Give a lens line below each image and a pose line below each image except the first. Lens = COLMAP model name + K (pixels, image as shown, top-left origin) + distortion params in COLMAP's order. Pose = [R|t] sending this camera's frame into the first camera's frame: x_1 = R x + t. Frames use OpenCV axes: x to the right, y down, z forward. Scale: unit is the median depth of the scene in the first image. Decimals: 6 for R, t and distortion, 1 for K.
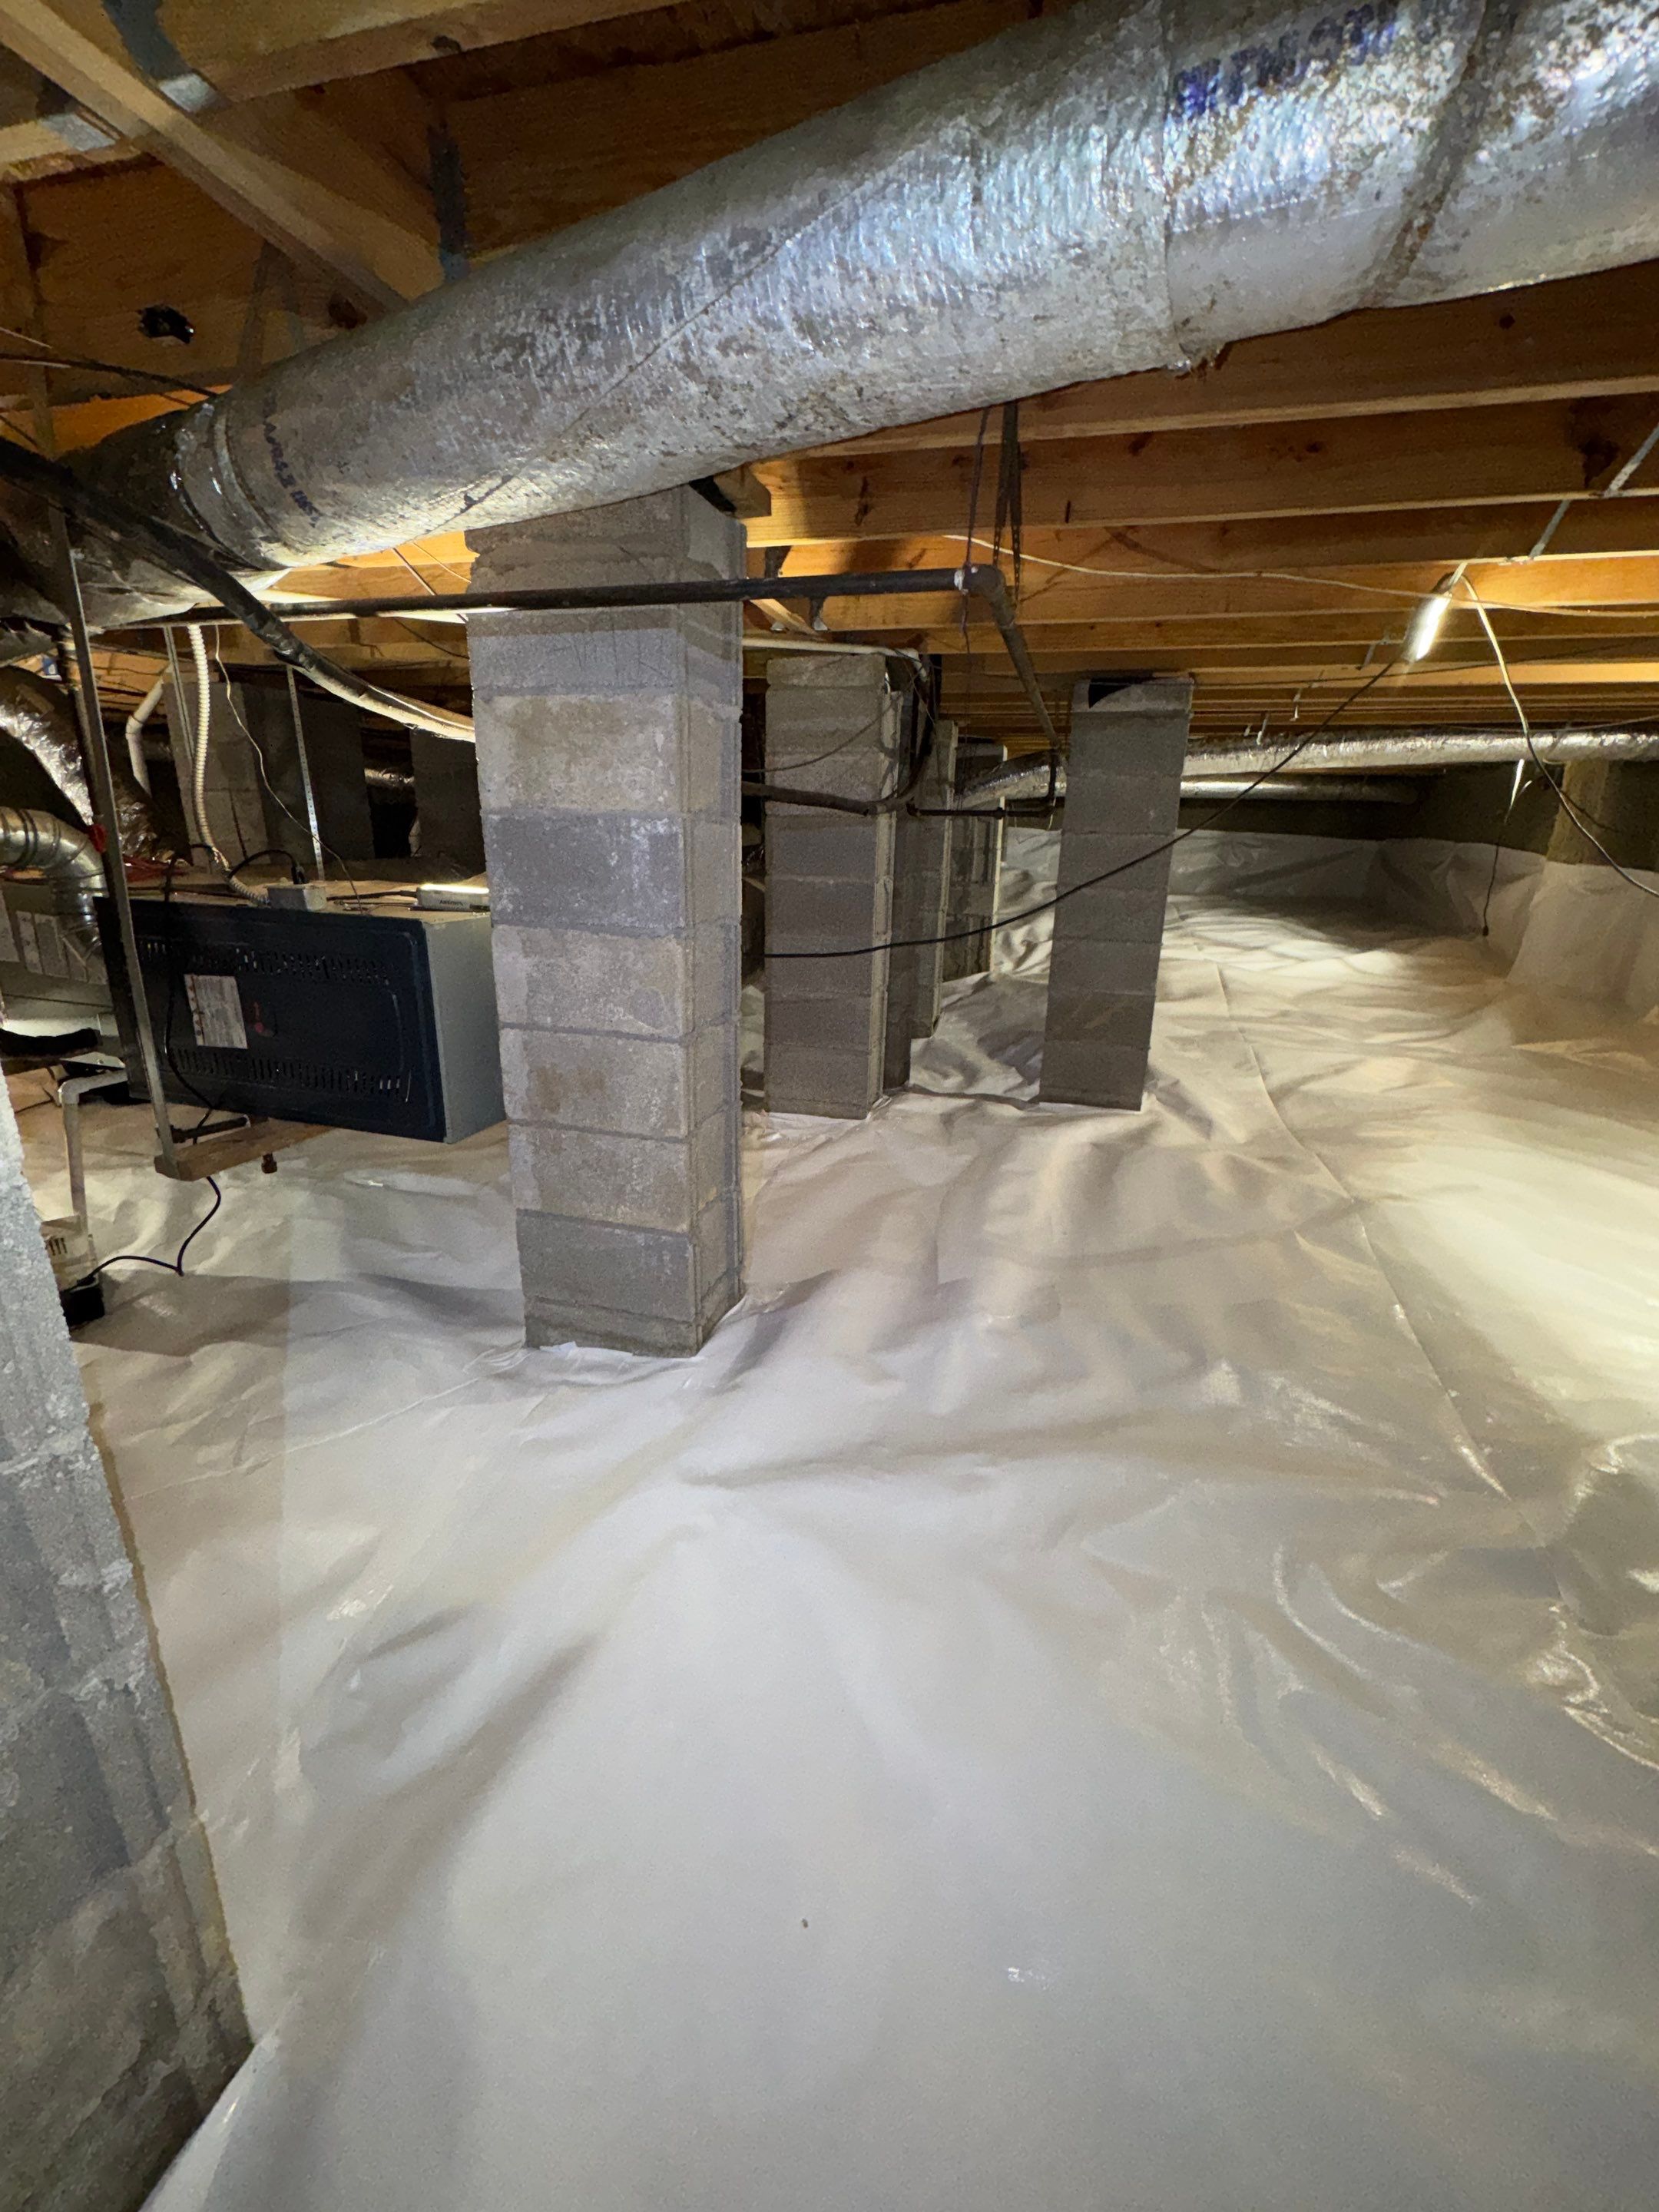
lens RADIAL K [[875.3, 0, 828.8], [0, 875.3, 1104.1], [0, 0, 1]] dist [-0.000158, -0.000011]
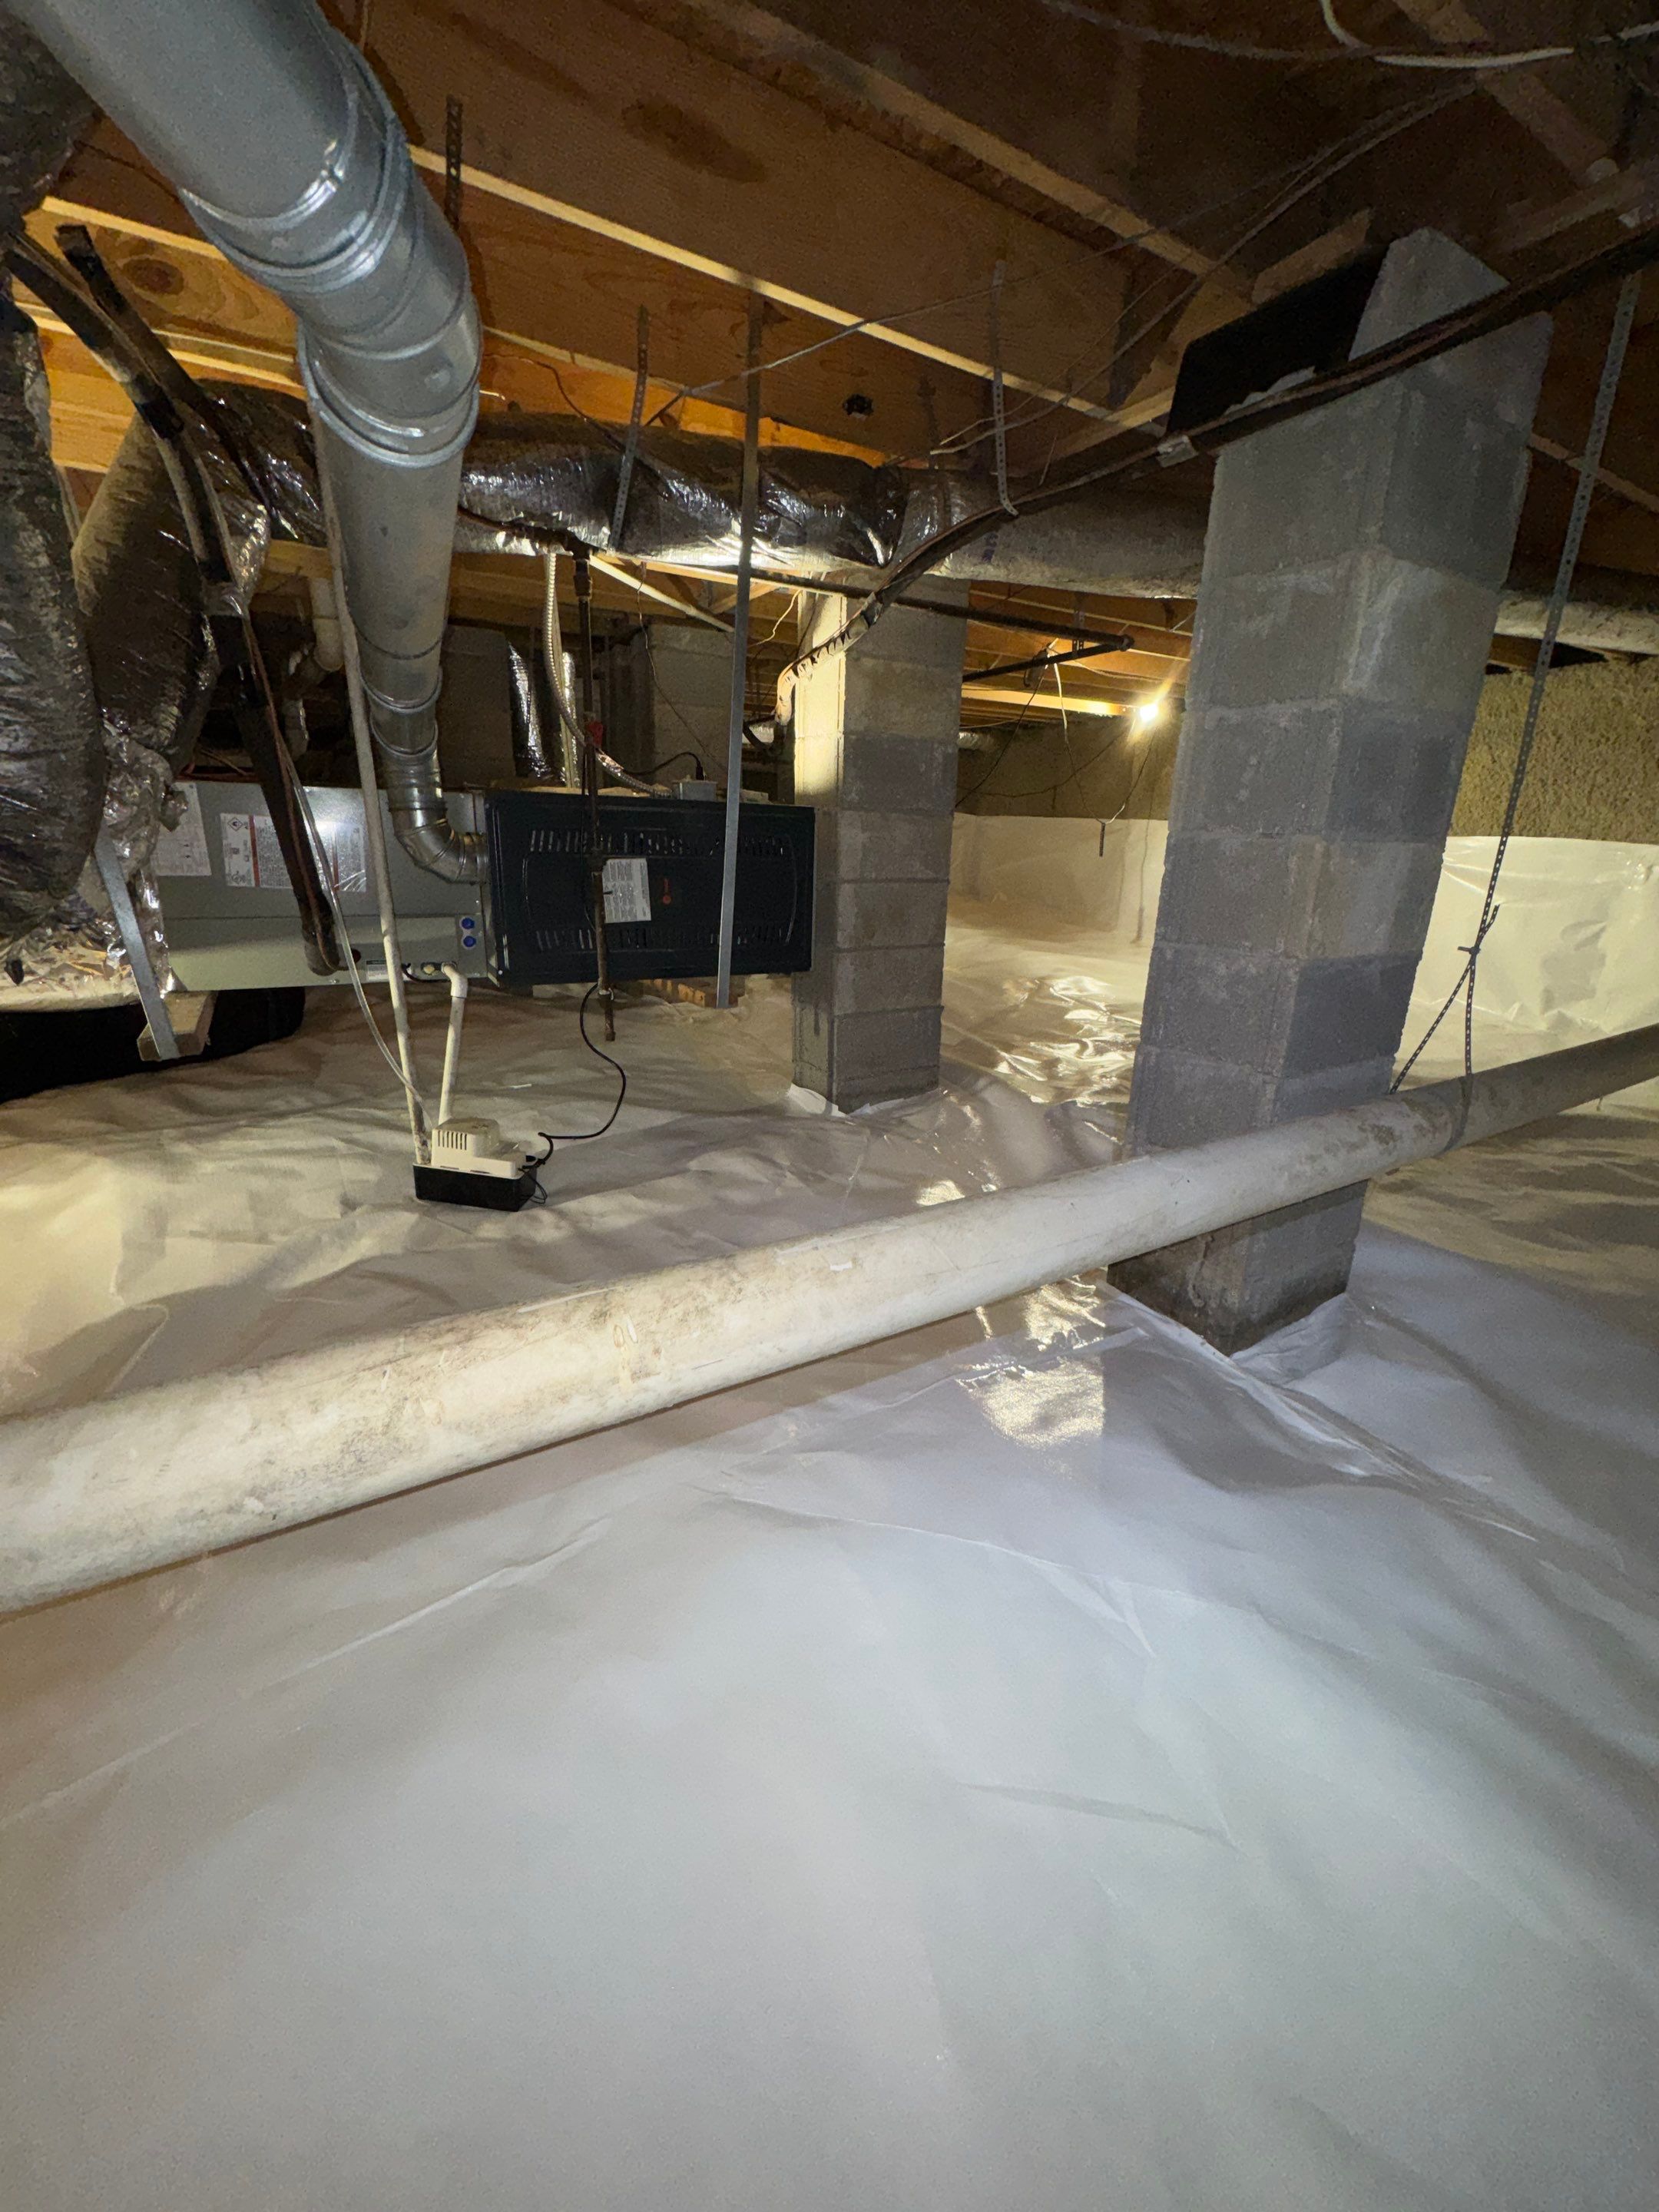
lens RADIAL K [[875.3, 0, 821.1], [0, 875.3, 1104.7], [0, 0, 1]] dist [-0.000158, -0.000011]
pose [[0.693750, -0.219826, 0.685848, -1.477732], [0.203460, 0.973311, 0.106159, 0.110404], [-0.690880, 0.065896, 0.719960, -0.008573]]
